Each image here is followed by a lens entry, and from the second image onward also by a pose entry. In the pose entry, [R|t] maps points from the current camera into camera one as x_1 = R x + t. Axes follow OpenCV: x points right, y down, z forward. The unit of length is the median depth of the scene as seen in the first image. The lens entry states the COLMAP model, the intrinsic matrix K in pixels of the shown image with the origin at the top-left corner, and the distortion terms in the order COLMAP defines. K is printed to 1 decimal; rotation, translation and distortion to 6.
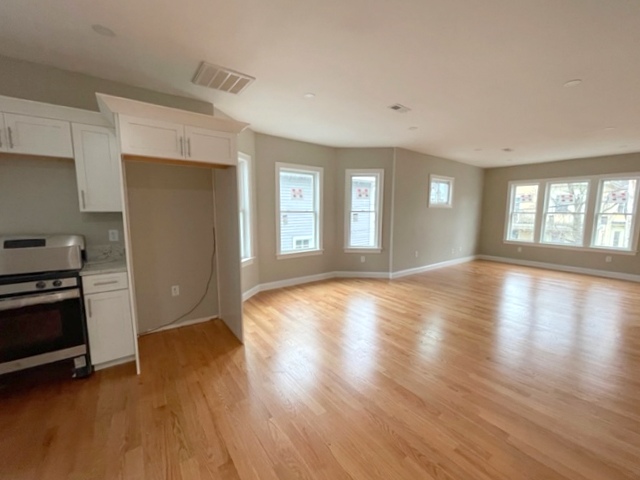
lens RADIAL K [[263.7, 0, 320.1], [0, 263.7, 242.2], [0, 0, 1]] dist [-0.002060, -0.000312]
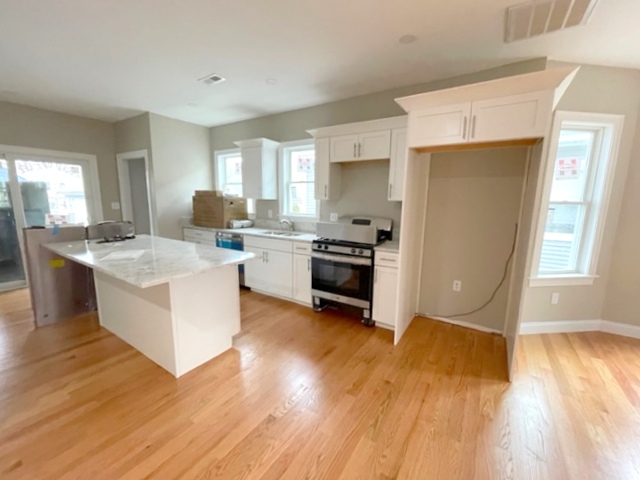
lens RADIAL K [[263.7, 0, 320.1], [0, 263.7, 242.2], [0, 0, 1]] dist [-0.002060, -0.000312]
pose [[0.354742, 0.151437, -0.922618, 0.176278], [-0.125966, 0.985540, 0.113331, -0.022391], [0.926440, 0.076015, 0.368688, 0.248615]]
